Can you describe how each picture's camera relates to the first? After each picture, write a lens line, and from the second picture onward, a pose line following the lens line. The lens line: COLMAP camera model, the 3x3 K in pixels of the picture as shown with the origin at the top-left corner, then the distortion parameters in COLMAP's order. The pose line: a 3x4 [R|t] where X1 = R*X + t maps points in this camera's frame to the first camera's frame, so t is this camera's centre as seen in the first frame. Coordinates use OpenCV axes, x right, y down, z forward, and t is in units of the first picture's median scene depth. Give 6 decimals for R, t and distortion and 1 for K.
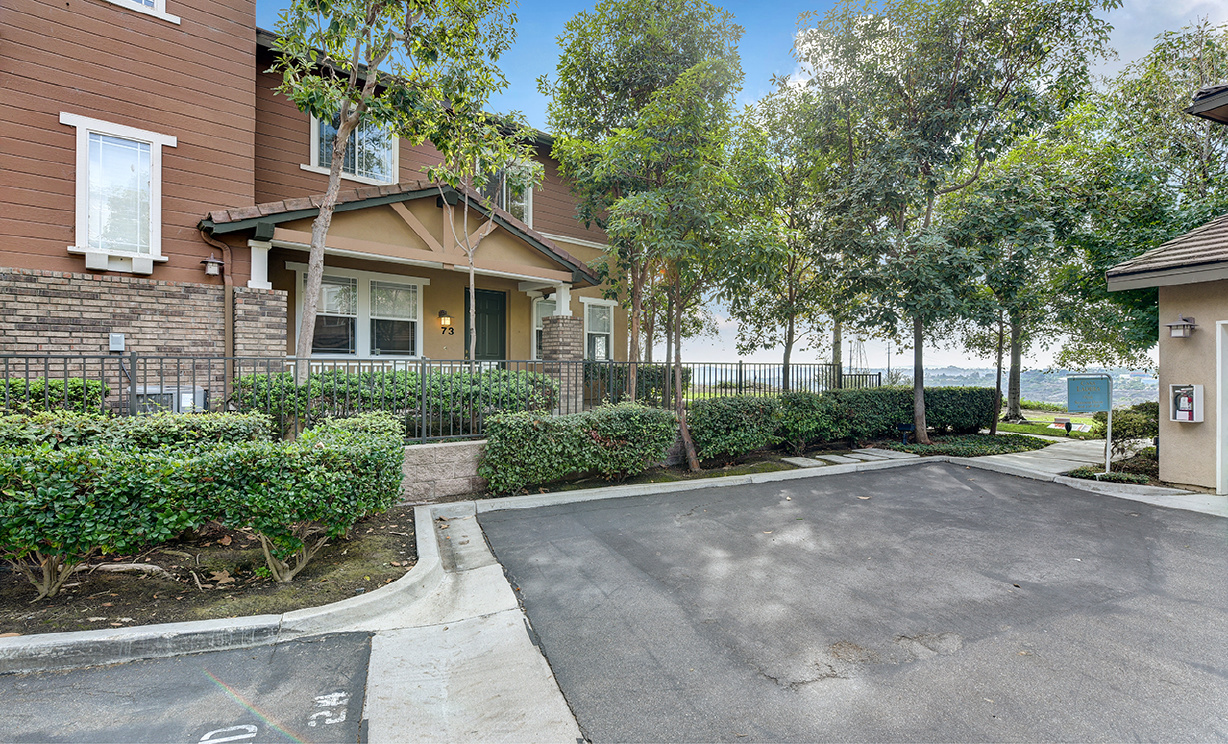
lens RADIAL K [[578.7, 0, 607.1], [0, 578.7, 365.6], [0, 0, 1]] dist [-0.010877, 0.000032]
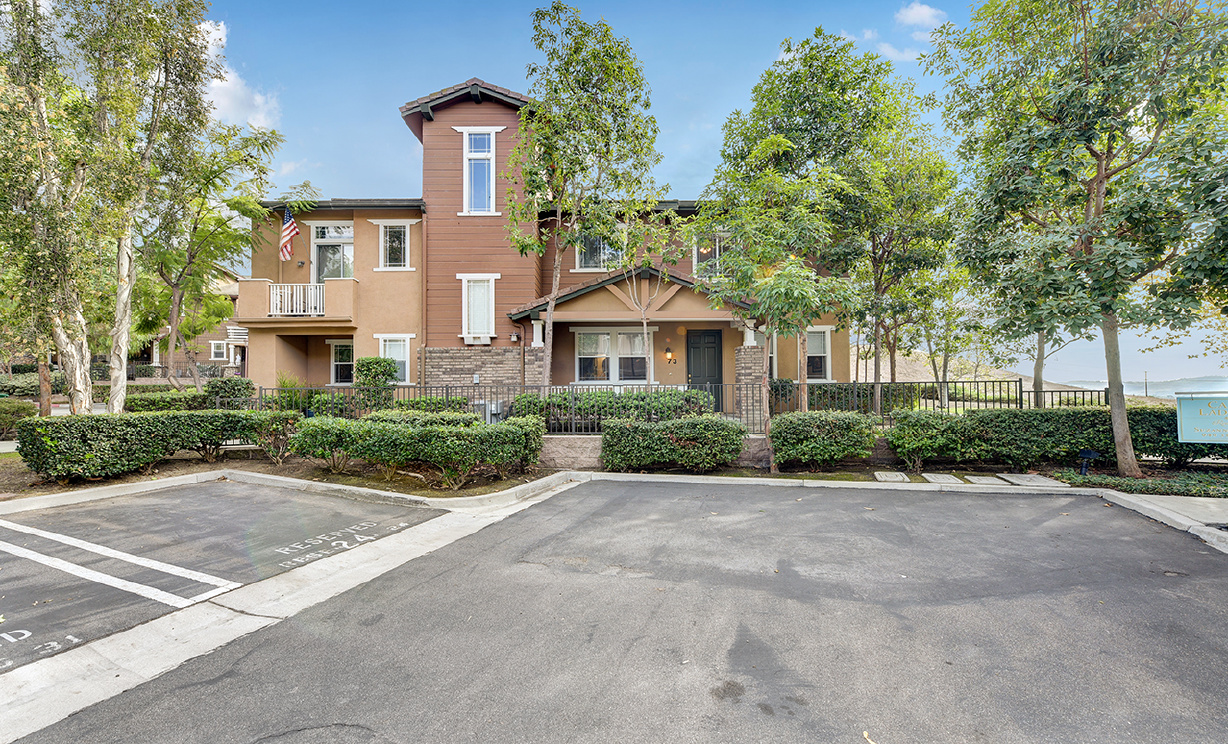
lens RADIAL K [[499.7, 0, 612.4], [0, 499.7, 367.7], [0, 0, 1]] dist [-0.010829, -0.000412]
pose [[0.744369, -0.036086, -0.666793, 0.674469], [0.017261, 0.999245, -0.034810, -0.008704], [0.667545, 0.014402, 0.744430, -0.012851]]
